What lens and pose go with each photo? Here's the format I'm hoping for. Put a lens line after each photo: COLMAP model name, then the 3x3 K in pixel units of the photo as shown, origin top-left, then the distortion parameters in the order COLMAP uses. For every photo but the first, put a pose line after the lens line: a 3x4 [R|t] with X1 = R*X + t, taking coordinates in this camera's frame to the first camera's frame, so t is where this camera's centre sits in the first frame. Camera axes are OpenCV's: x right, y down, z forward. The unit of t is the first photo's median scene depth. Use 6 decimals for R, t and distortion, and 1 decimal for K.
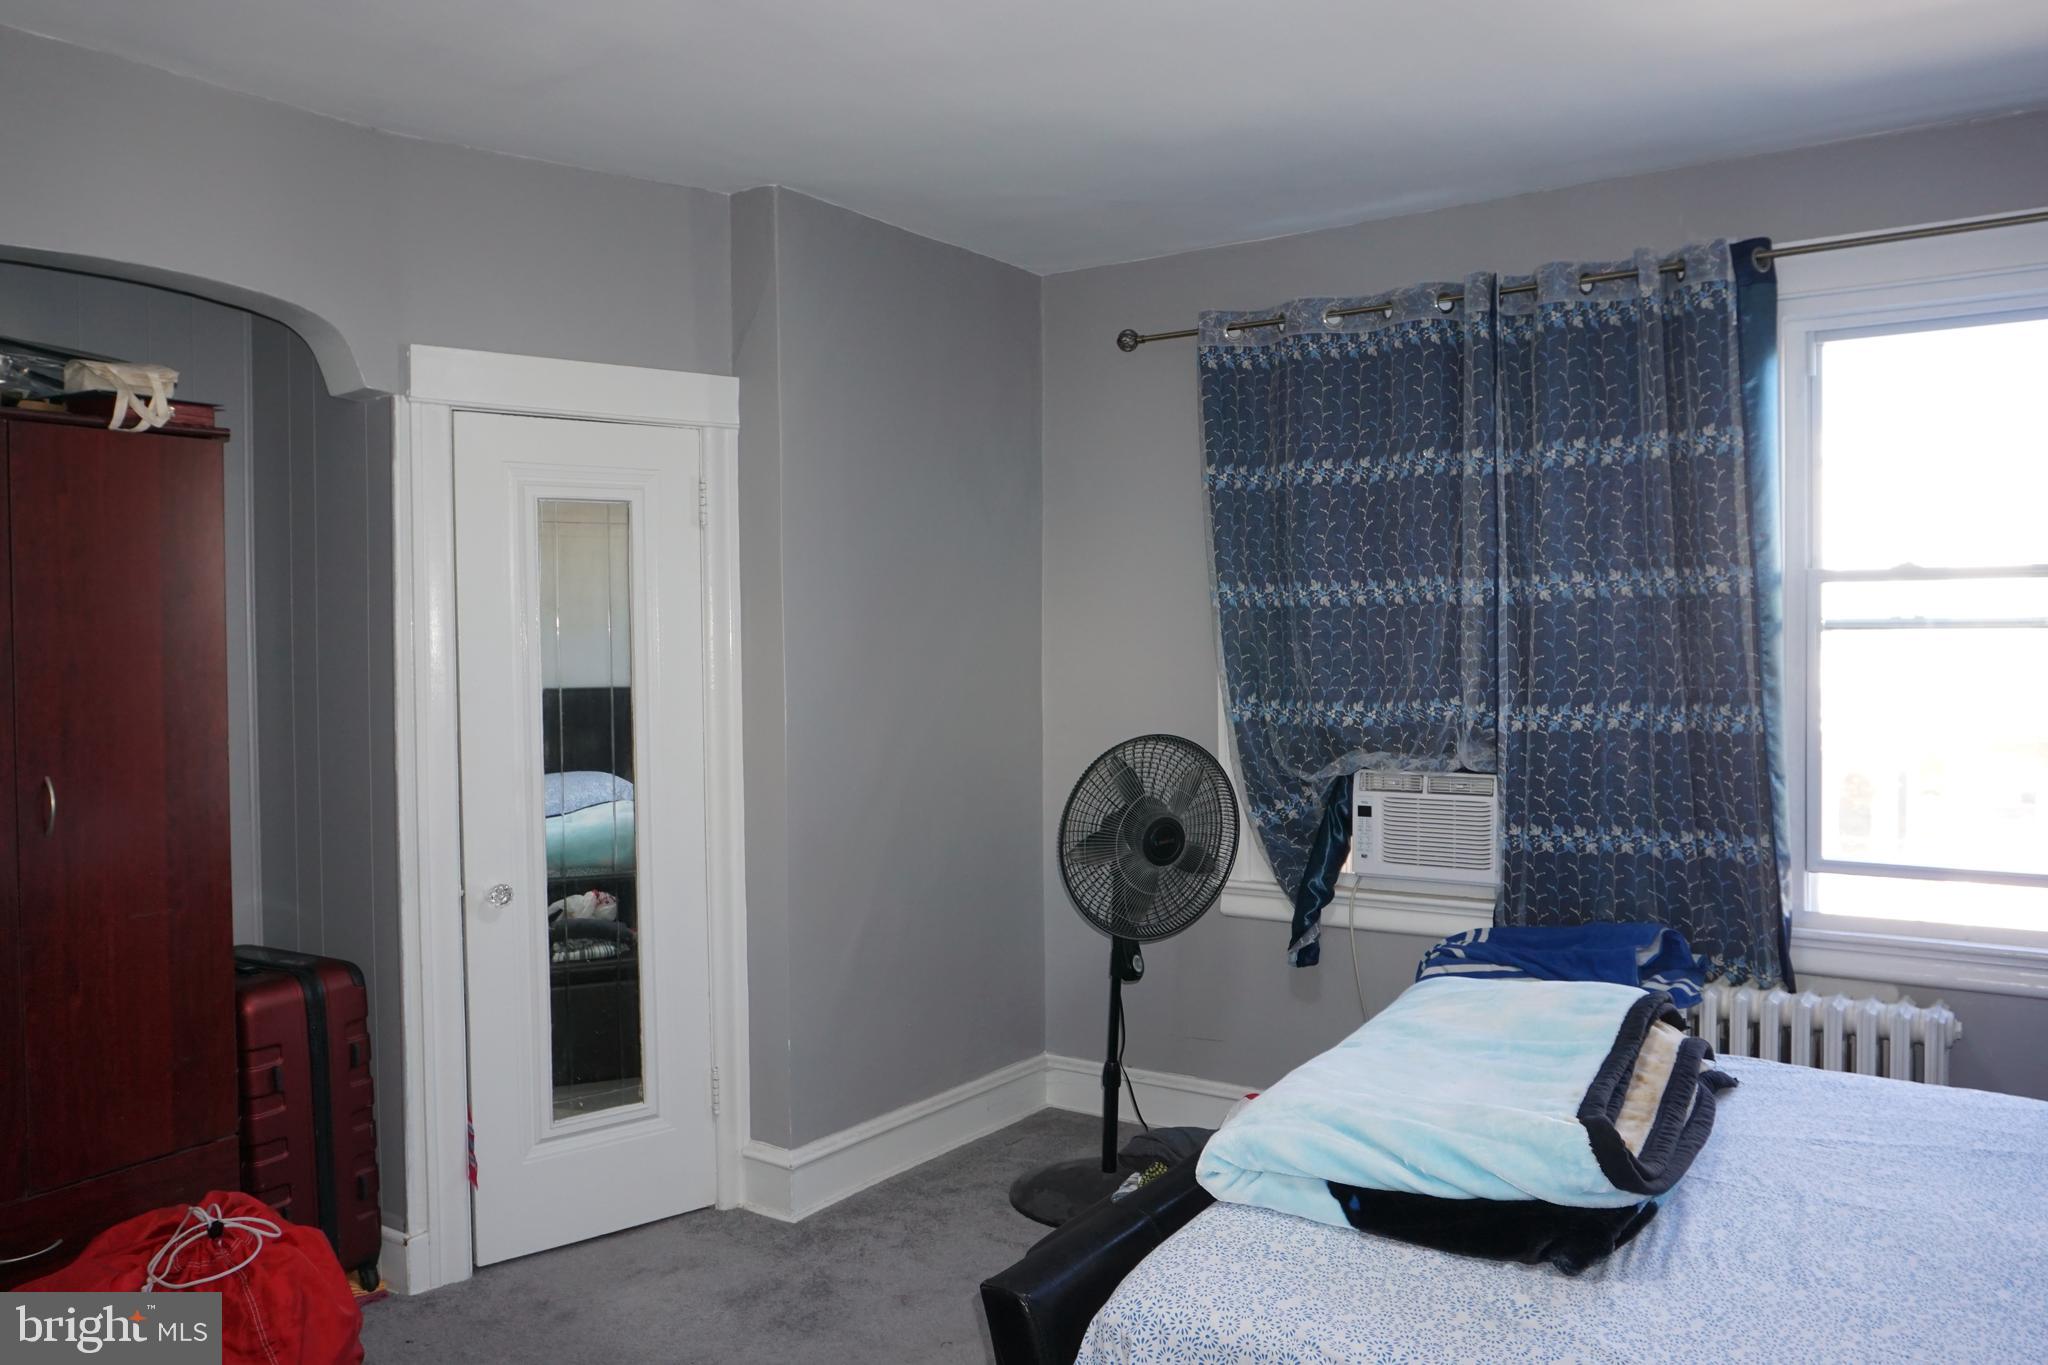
lens RADIAL K [[1527.7, 0, 1016.8], [0, 1527.7, 674.7], [0, 0, 1]] dist [-0.041875, 0.053400]
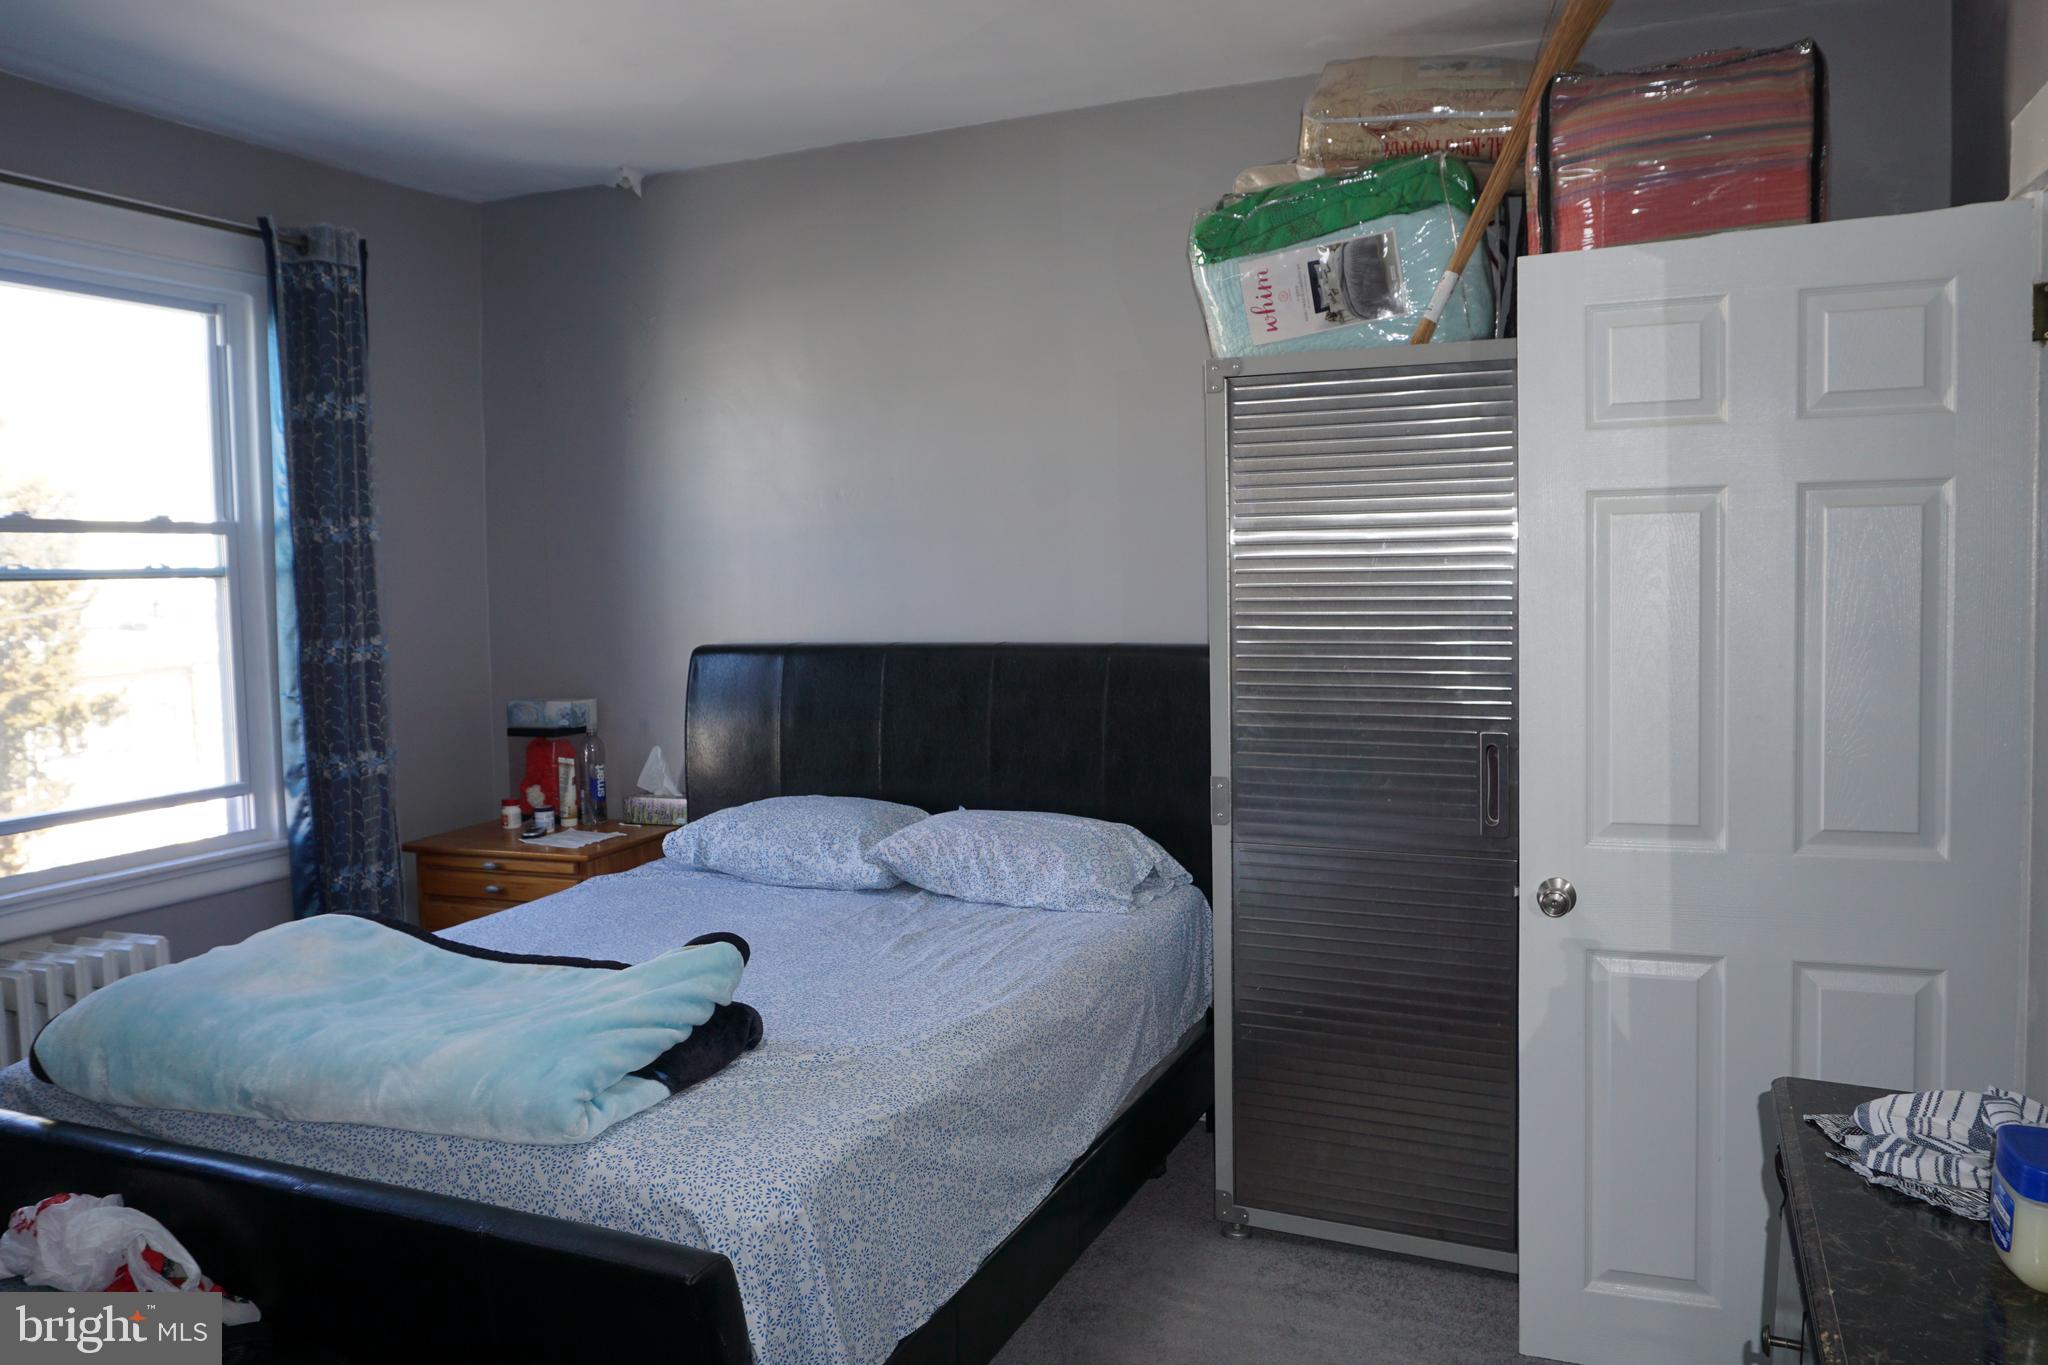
lens RADIAL K [[1527.7, 0, 1016.8], [0, 1527.7, 674.7], [0, 0, 1]] dist [-0.041875, 0.053400]
pose [[-0.216572, -0.041398, 0.975388, -0.886732], [0.040394, 0.997865, 0.051321, 0.011667], [-0.975431, 0.050515, -0.214438, 0.960713]]
